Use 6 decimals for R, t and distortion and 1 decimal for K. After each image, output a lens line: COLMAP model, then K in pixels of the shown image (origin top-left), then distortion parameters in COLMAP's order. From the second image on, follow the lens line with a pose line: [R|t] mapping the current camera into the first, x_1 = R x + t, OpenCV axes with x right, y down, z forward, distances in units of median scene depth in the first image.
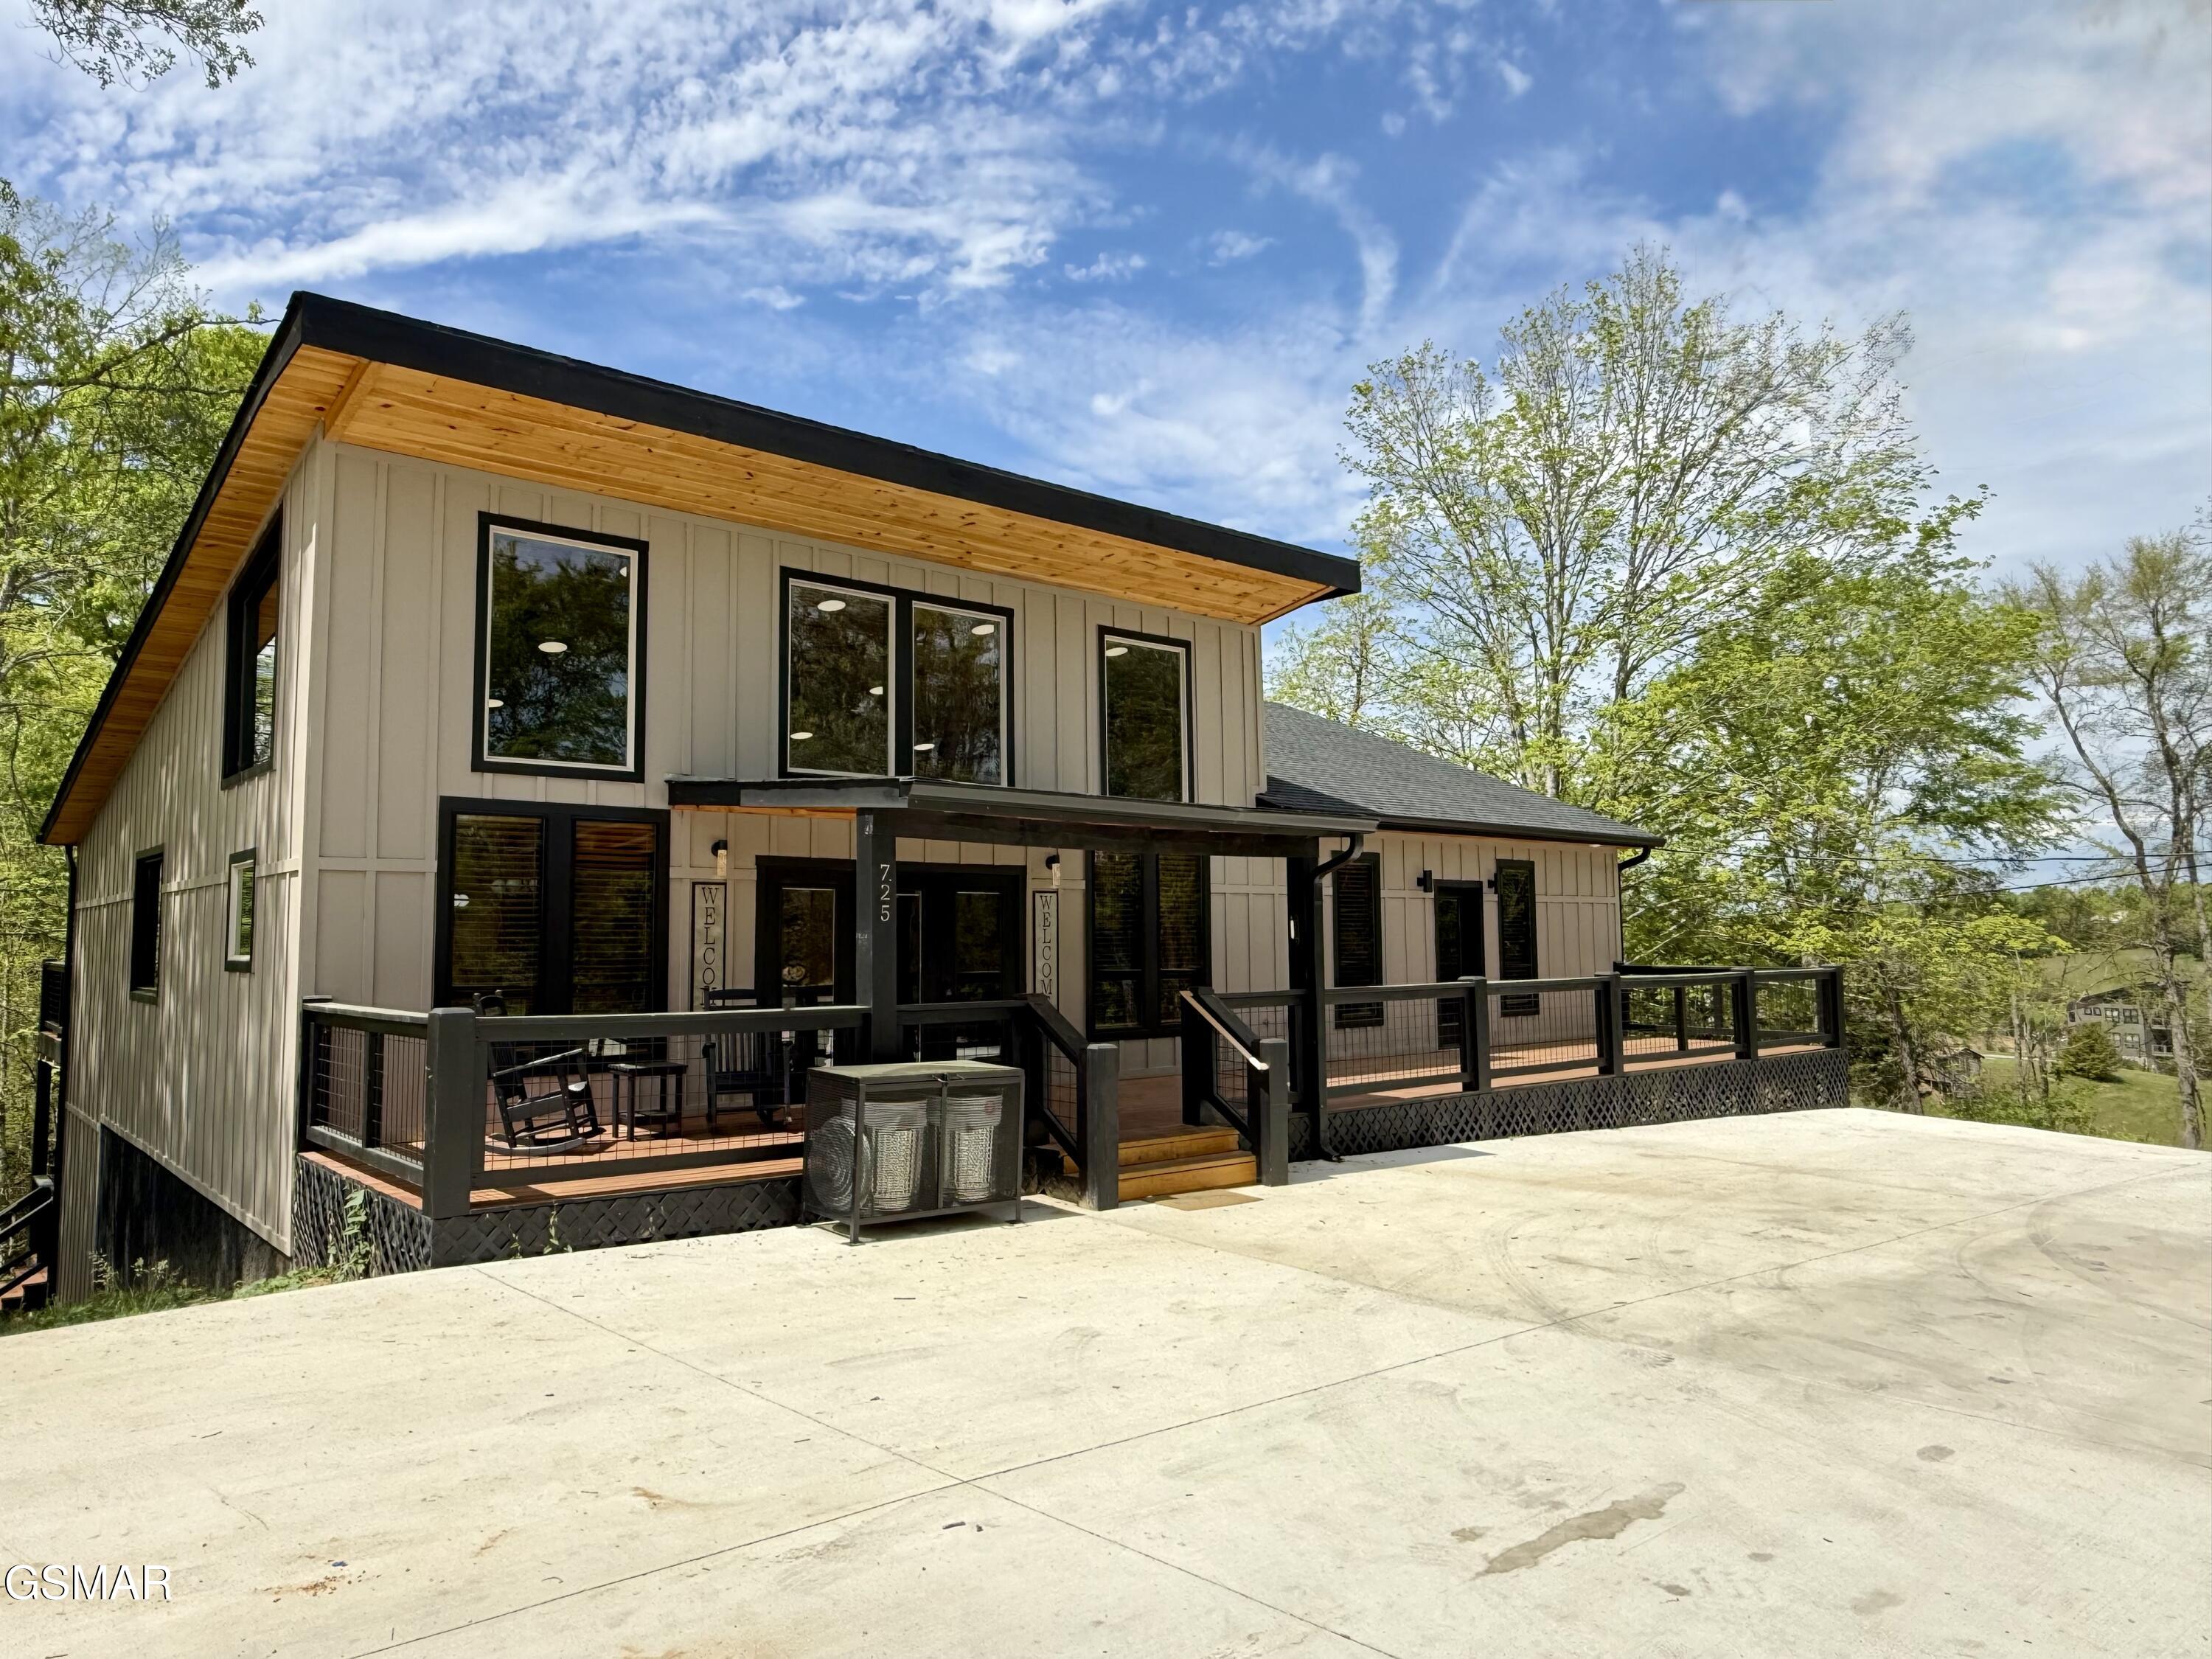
lens RADIAL K [[1441.5, 0, 1072.0], [0, 1441.5, 819.4], [0, 0, 1]] dist [0.009046, 0.002320]
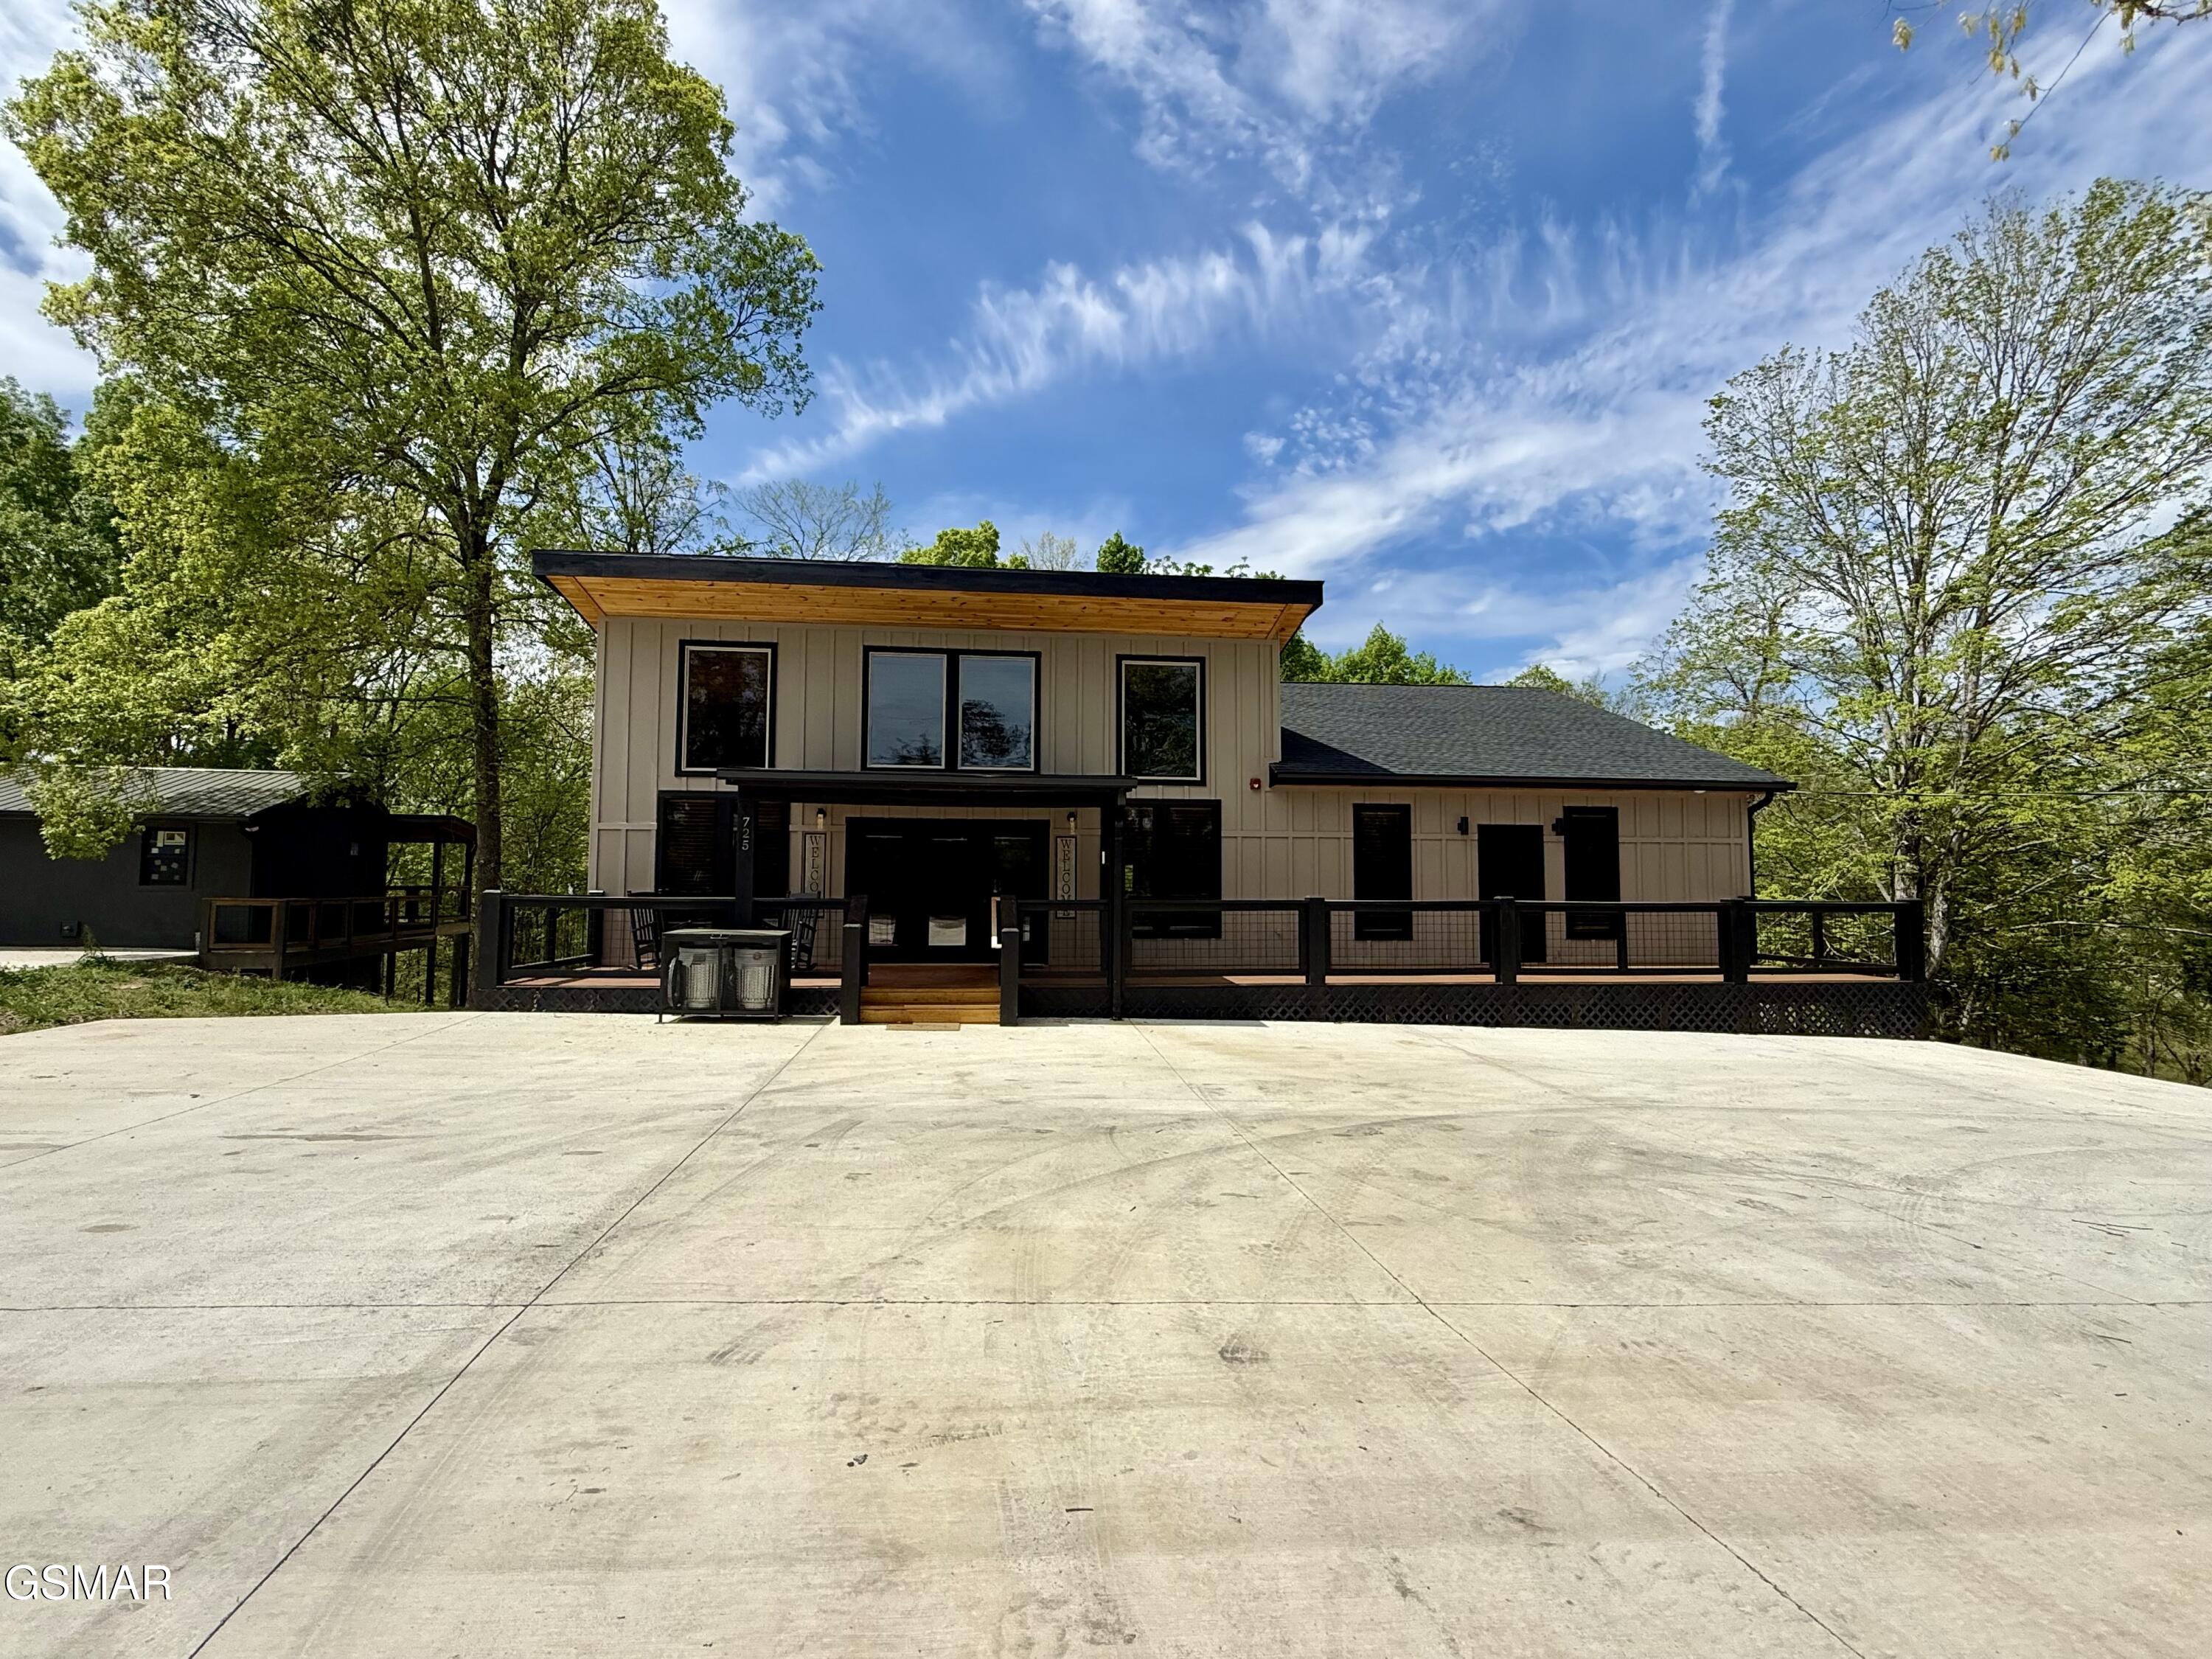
lens RADIAL K [[1009.3, 0, 1106.5], [0, 1009.3, 831.4], [0, 0, 1]] dist [-0.000408, -0.000052]
pose [[0.838711, -0.018417, -0.544265, 0.590631], [0.035589, 0.999145, 0.021034, 0.023655], [0.543412, -0.037012, 0.838650, 0.133822]]
